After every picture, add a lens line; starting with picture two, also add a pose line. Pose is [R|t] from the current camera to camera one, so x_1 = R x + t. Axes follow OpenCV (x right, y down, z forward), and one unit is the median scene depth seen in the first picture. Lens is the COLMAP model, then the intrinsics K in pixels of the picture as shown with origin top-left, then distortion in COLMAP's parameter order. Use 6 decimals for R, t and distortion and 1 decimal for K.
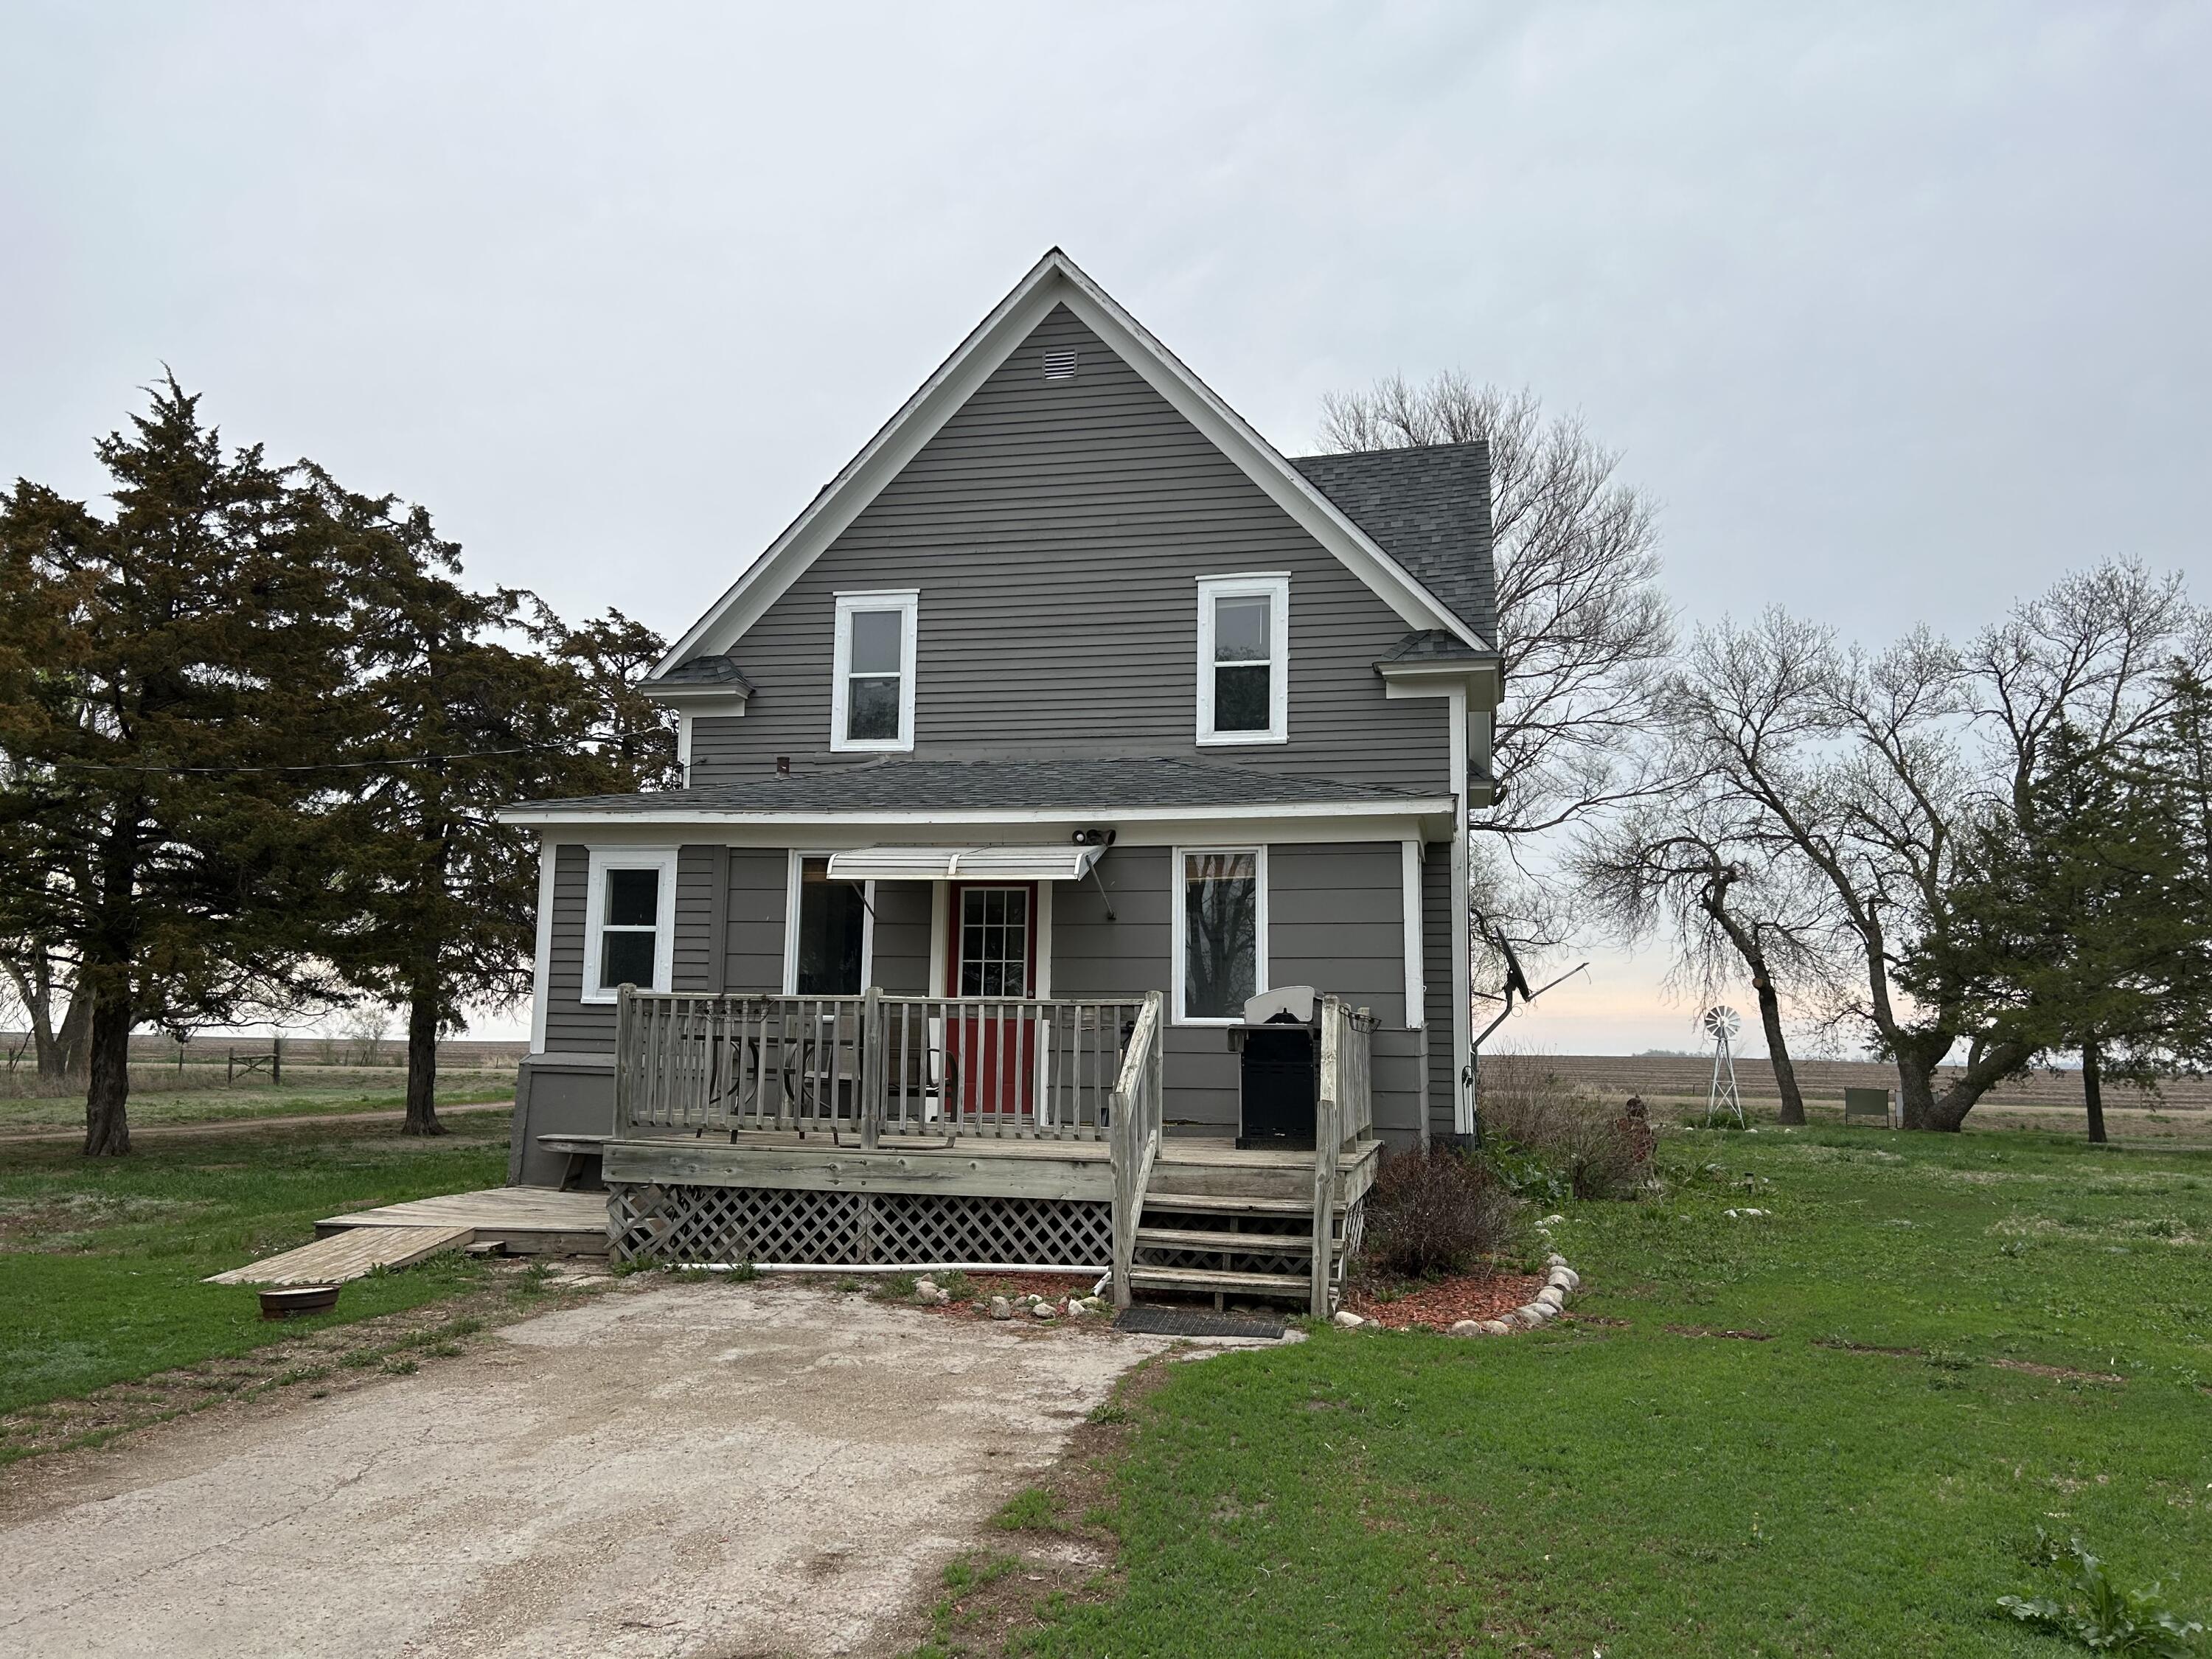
lens RADIAL K [[1664.2, 0, 1097.4], [0, 1664.2, 822.3], [0, 0, 1]] dist [0.048910, -0.061804]
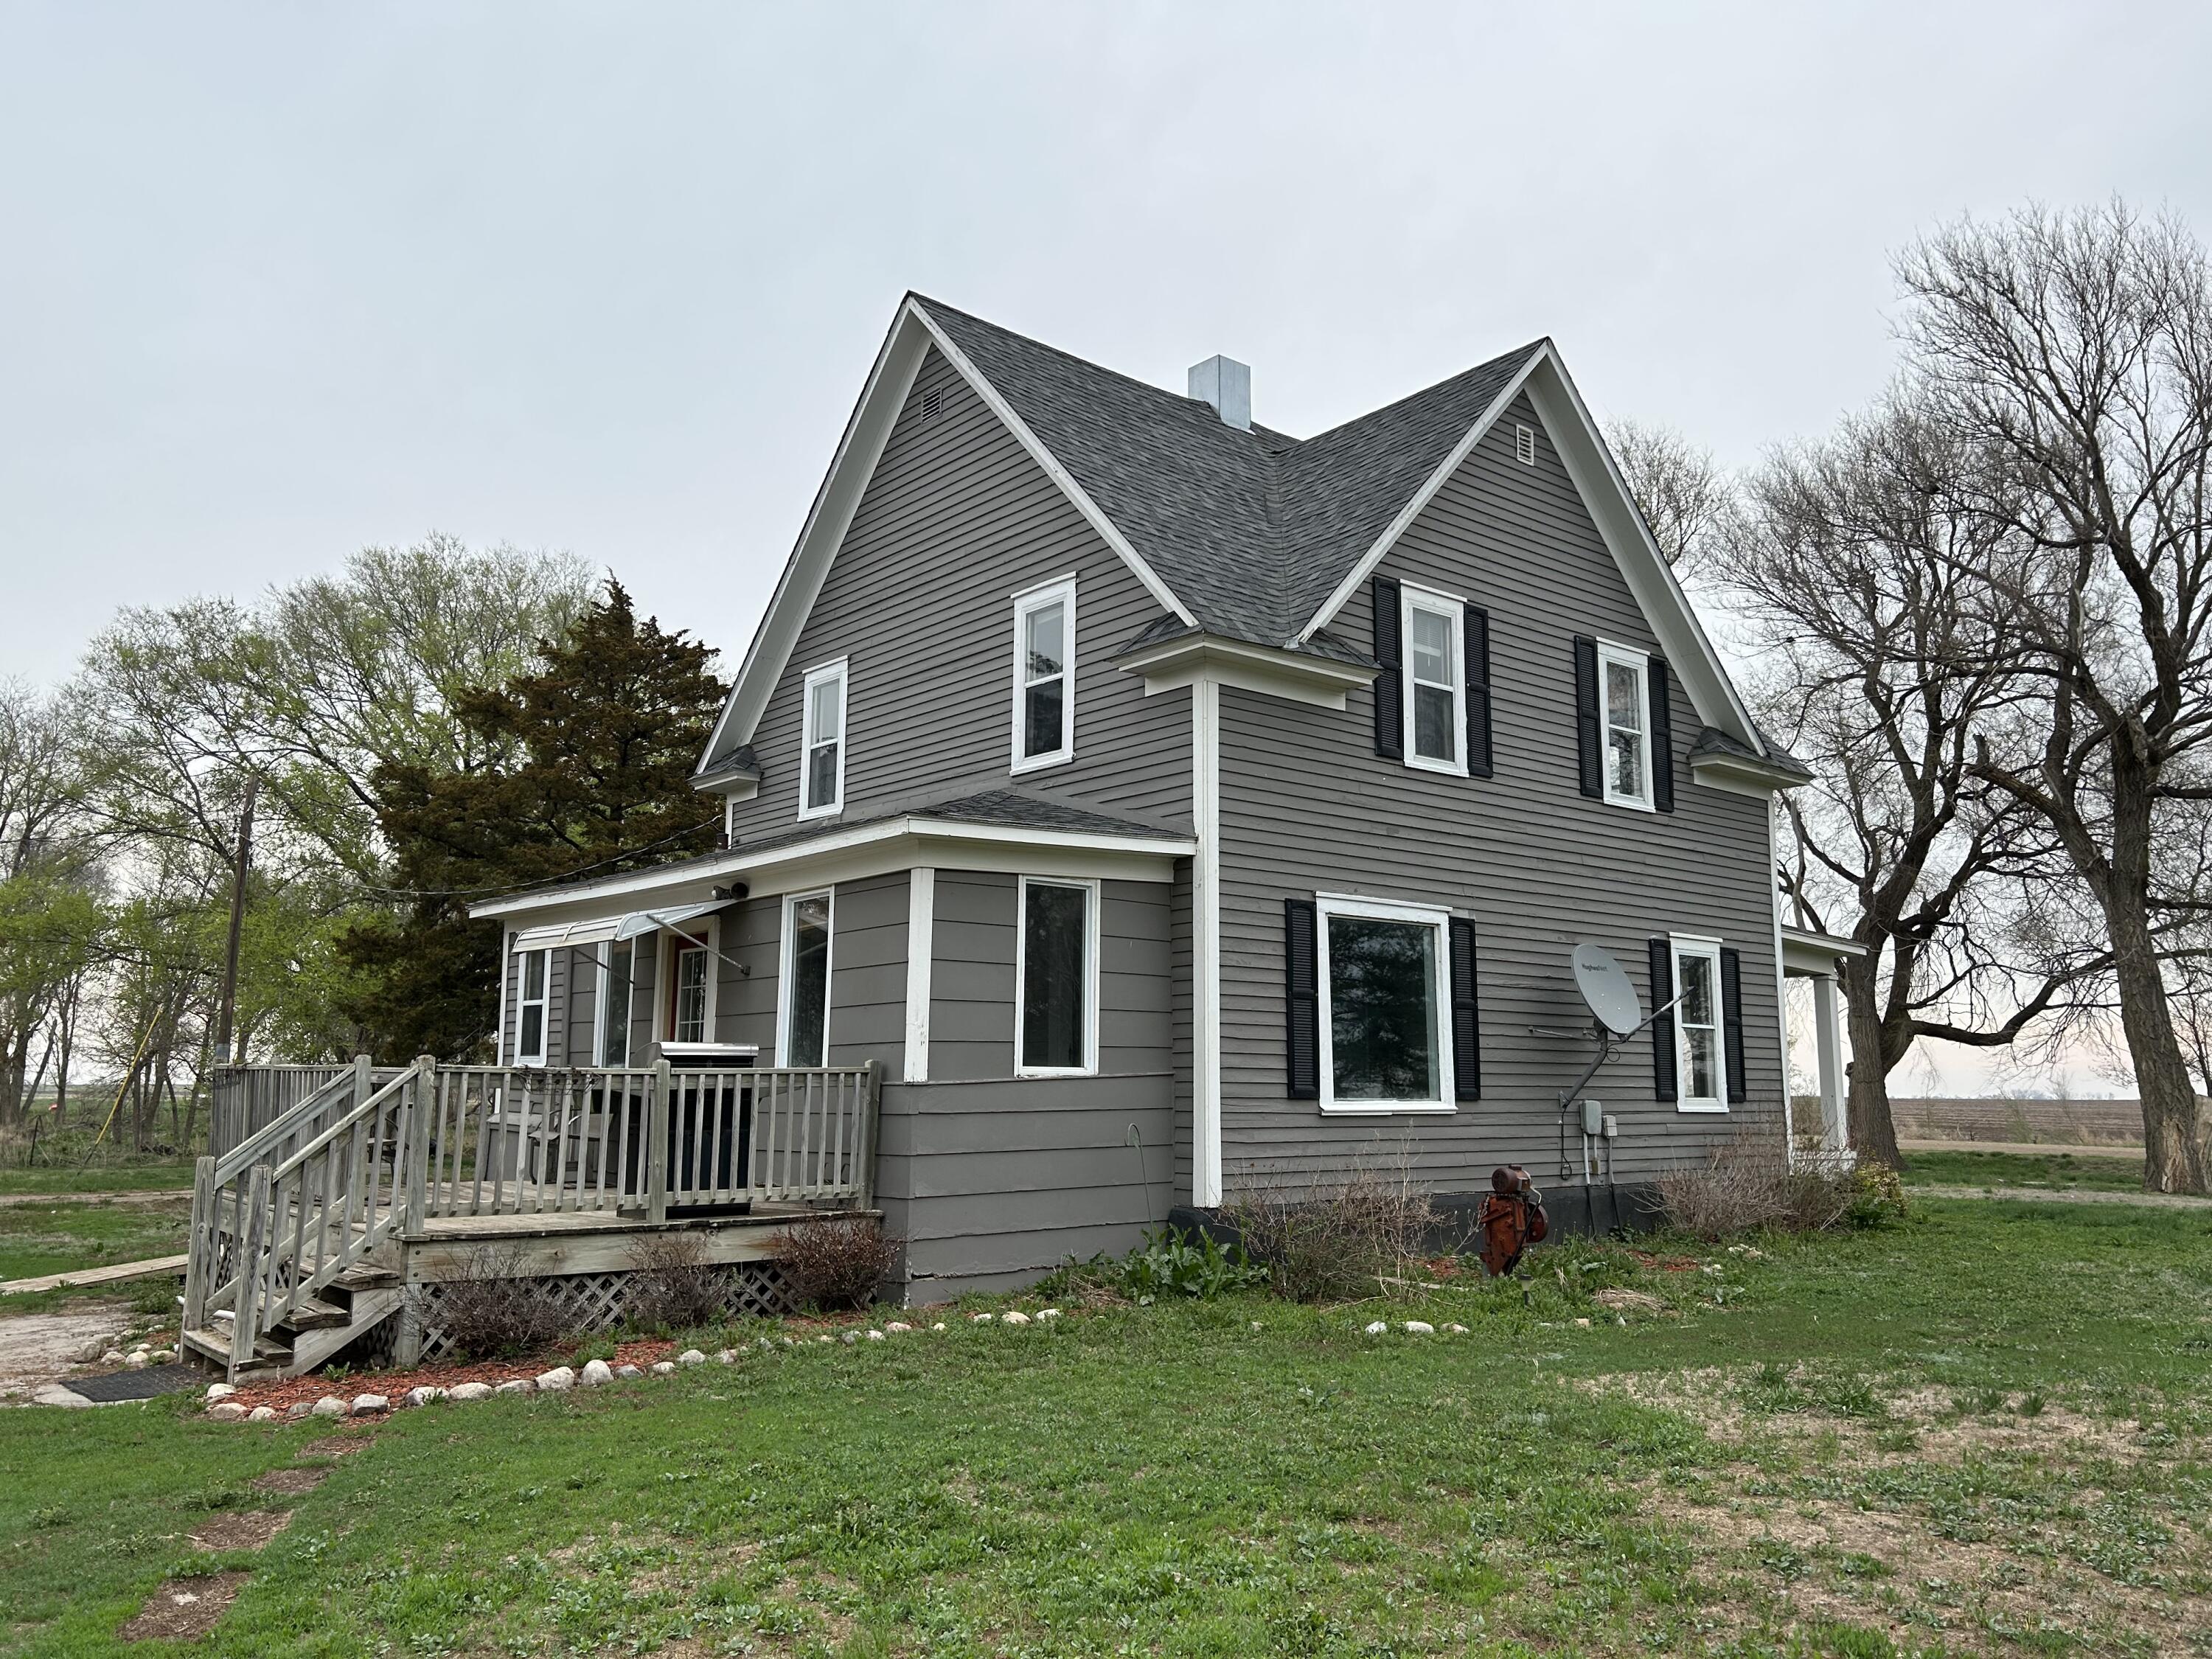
lens RADIAL K [[1664.2, 0, 1115.2], [0, 1664.2, 805.6], [0, 0, 1]] dist [0.048910, -0.061804]
pose [[0.802396, -0.111804, -0.586226, 0.632202], [0.085906, 0.993703, -0.071935, 0.040634], [0.590577, 0.007360, 0.806947, 0.282229]]
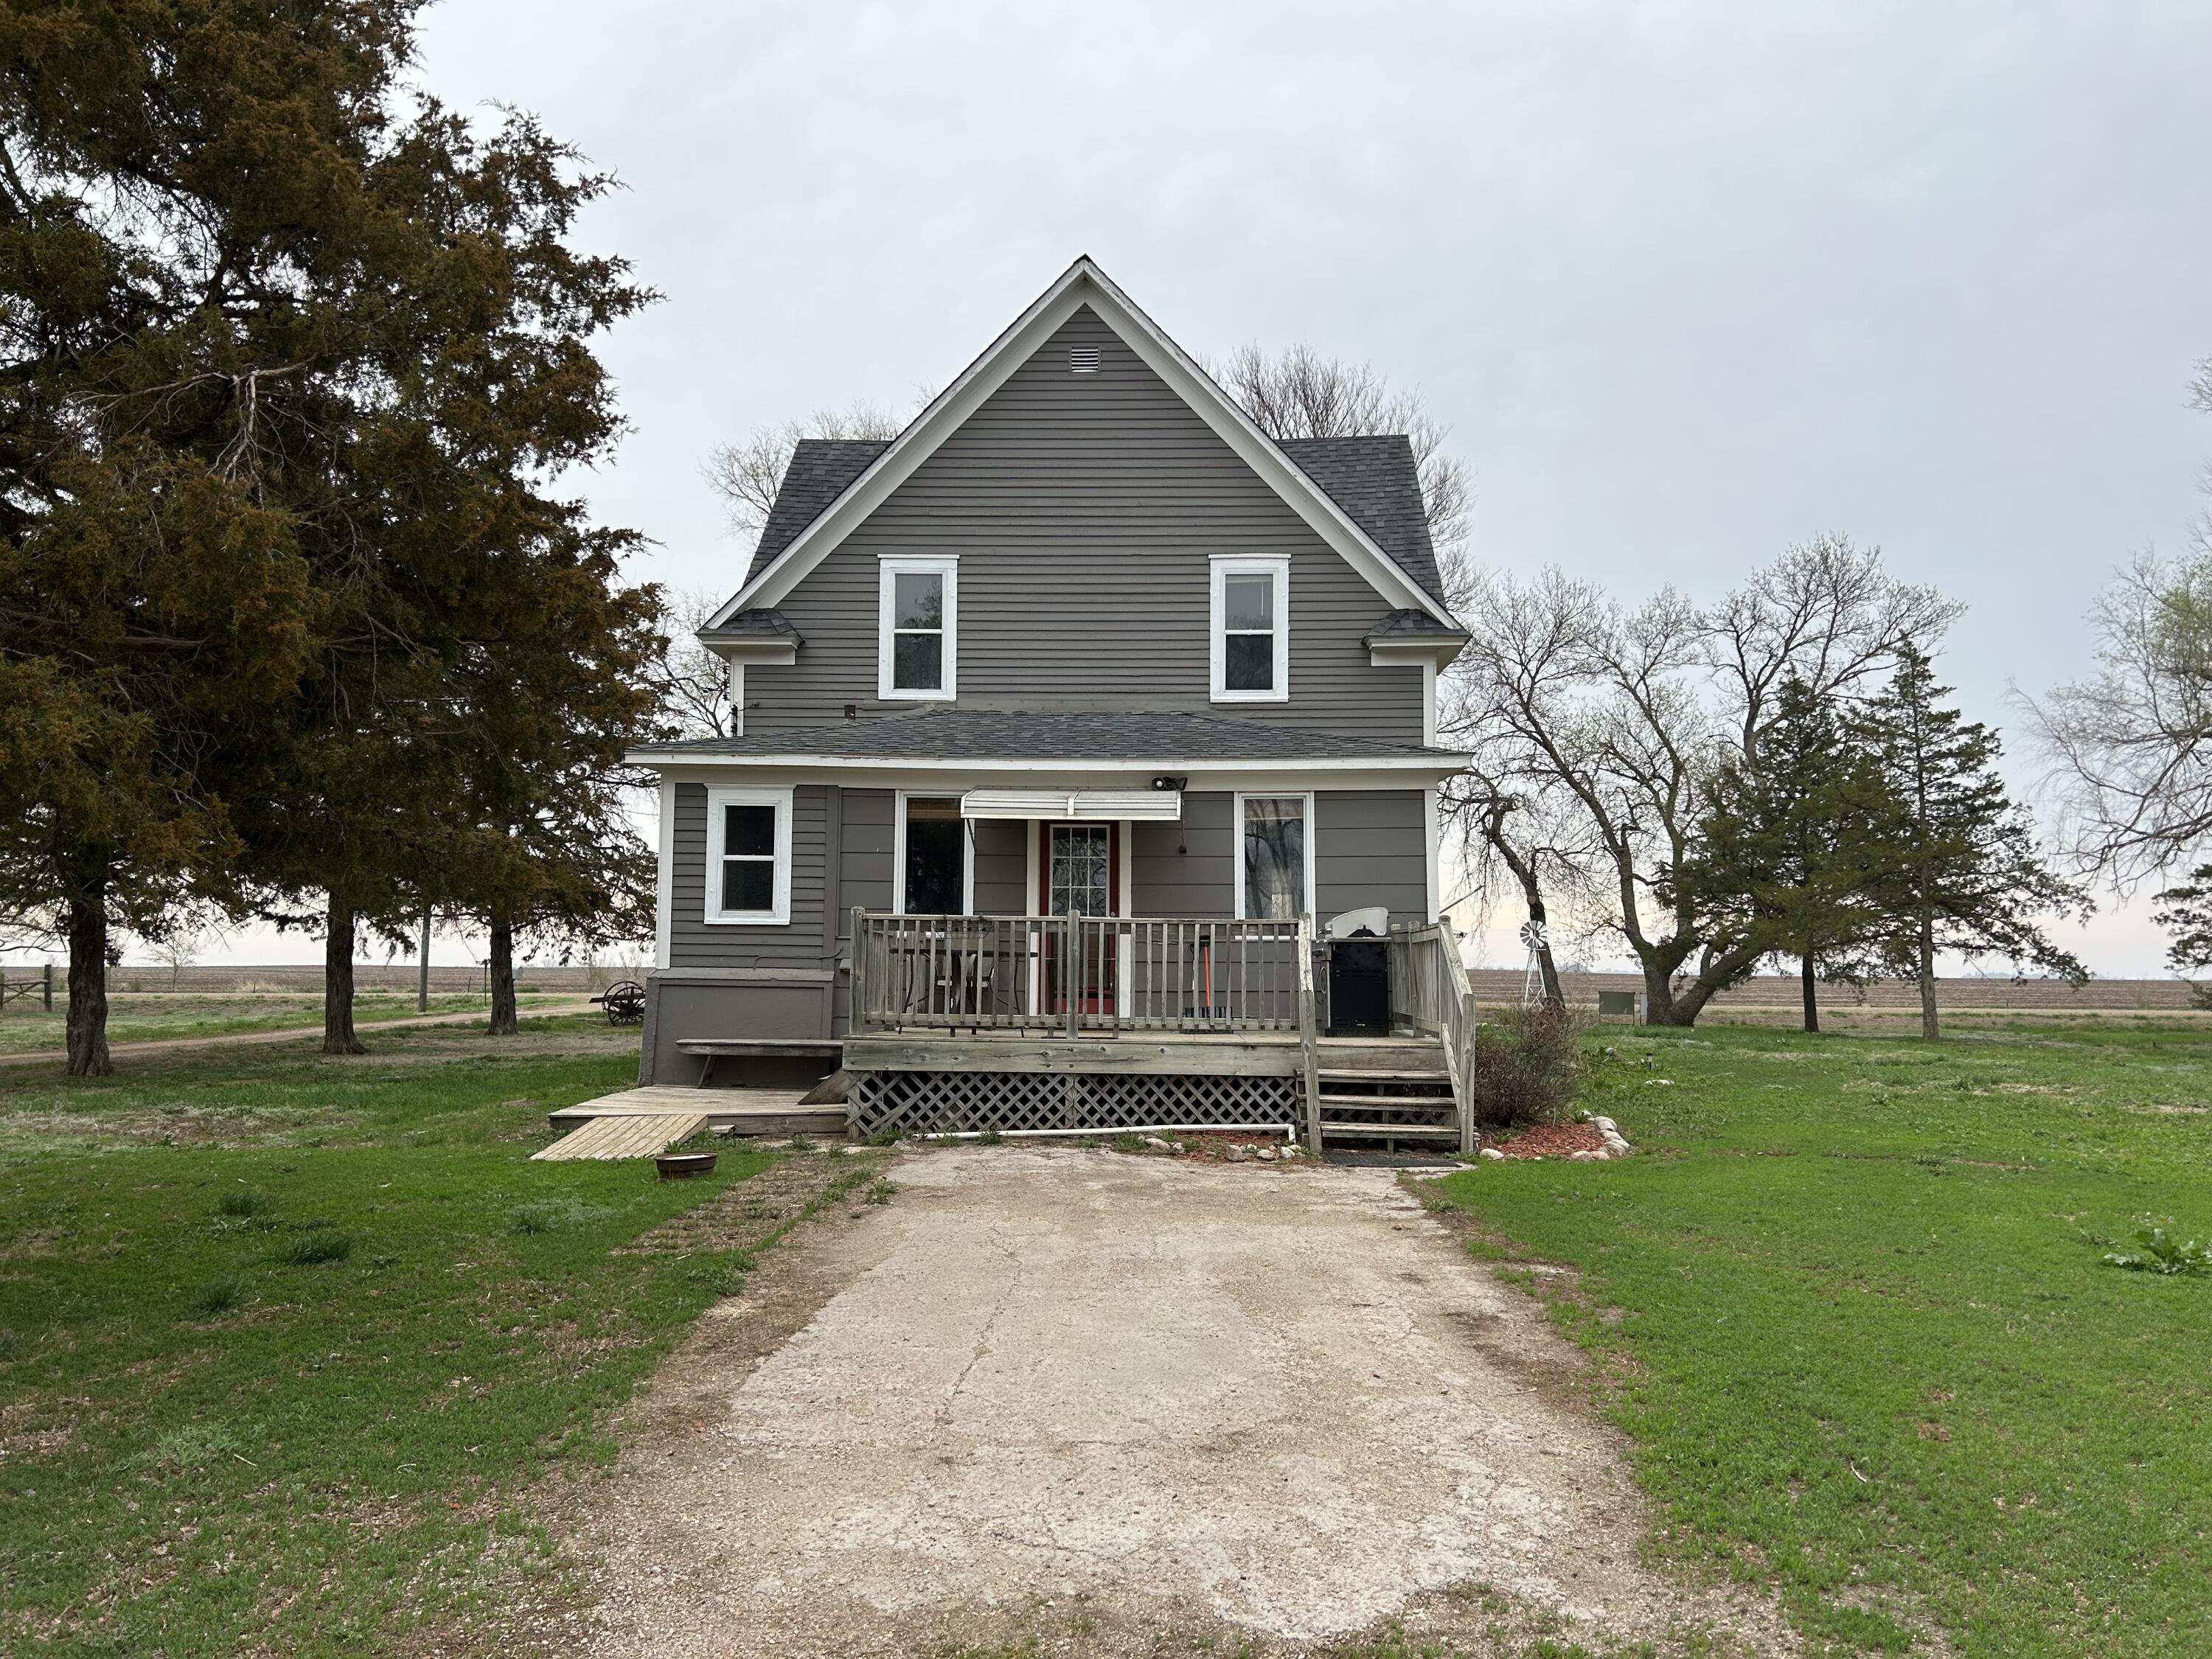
lens RADIAL K [[1664.2, 0, 1116.9], [0, 1664.2, 831.8], [0, 0, 1]] dist [0.048910, -0.061804]
pose [[0.982978, 0.004536, 0.183666, -0.214245], [-0.014454, 0.998506, 0.052701, -0.015224], [-0.183152, -0.054459, 0.981575, -0.136138]]
